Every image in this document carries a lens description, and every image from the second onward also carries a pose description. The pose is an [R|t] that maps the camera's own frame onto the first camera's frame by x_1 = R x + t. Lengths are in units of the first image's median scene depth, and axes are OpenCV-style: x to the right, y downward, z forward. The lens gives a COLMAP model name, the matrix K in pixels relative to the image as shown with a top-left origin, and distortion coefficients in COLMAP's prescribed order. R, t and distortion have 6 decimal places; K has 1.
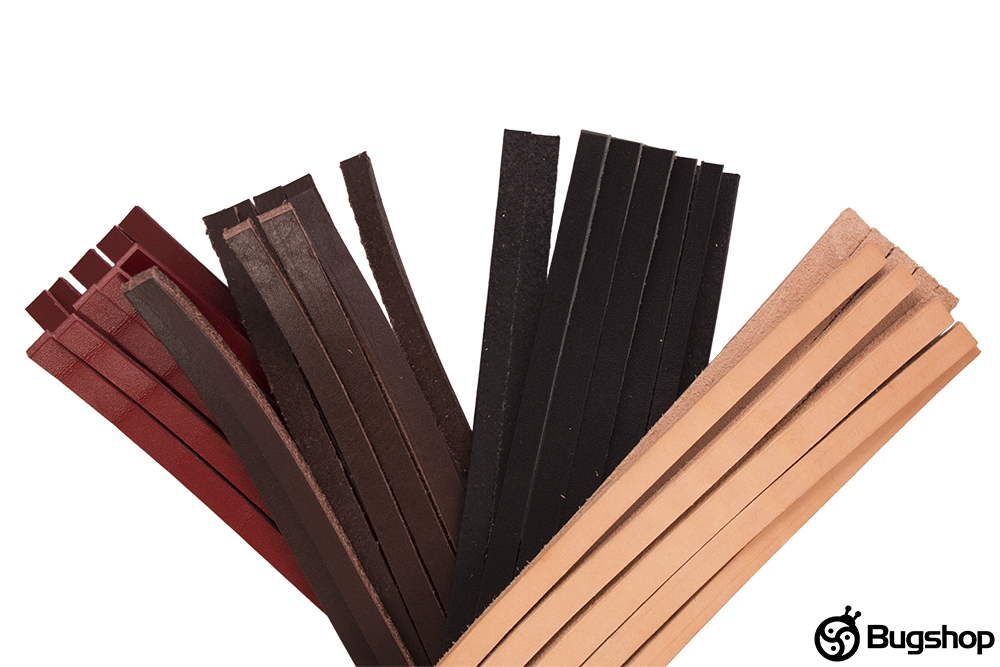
lens RADIAL K [[1966.7, 0, 500.0], [0, 1966.7, 333.5], [0, 0, 1]] dist [0.017289, 0.017583]
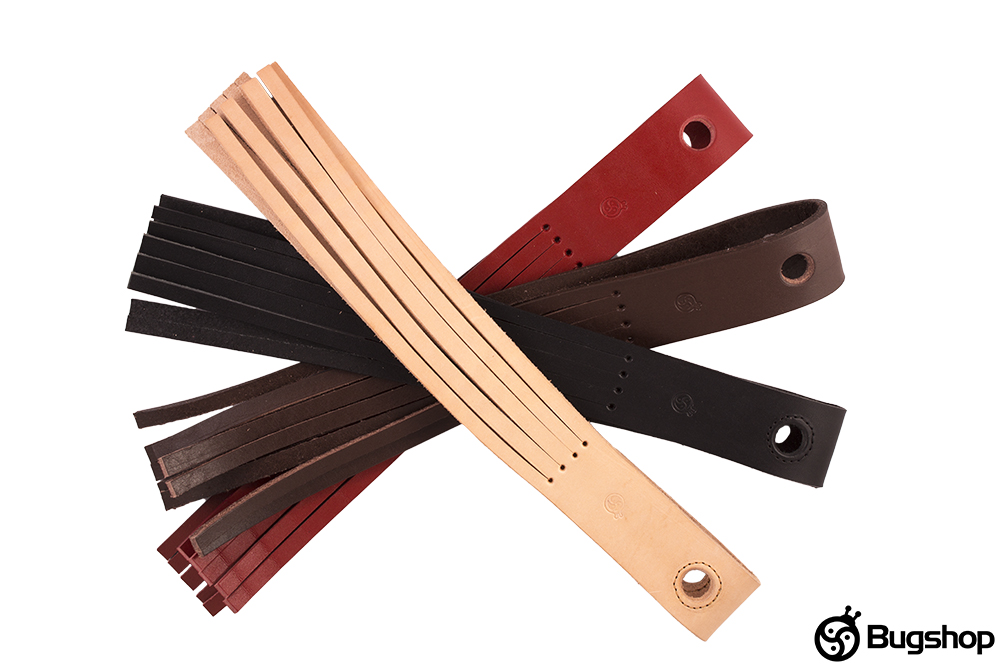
lens RADIAL K [[1775.4, 0, 500.0], [0, 1775.4, 333.5], [0, 0, 1]] dist [0.018655, 0.100032]
pose [[0.066846, -0.997653, -0.014839, 0.046190], [0.994173, 0.065337, 0.085735, 0.089270], [-0.084565, -0.020483, 0.996207, -0.573346]]
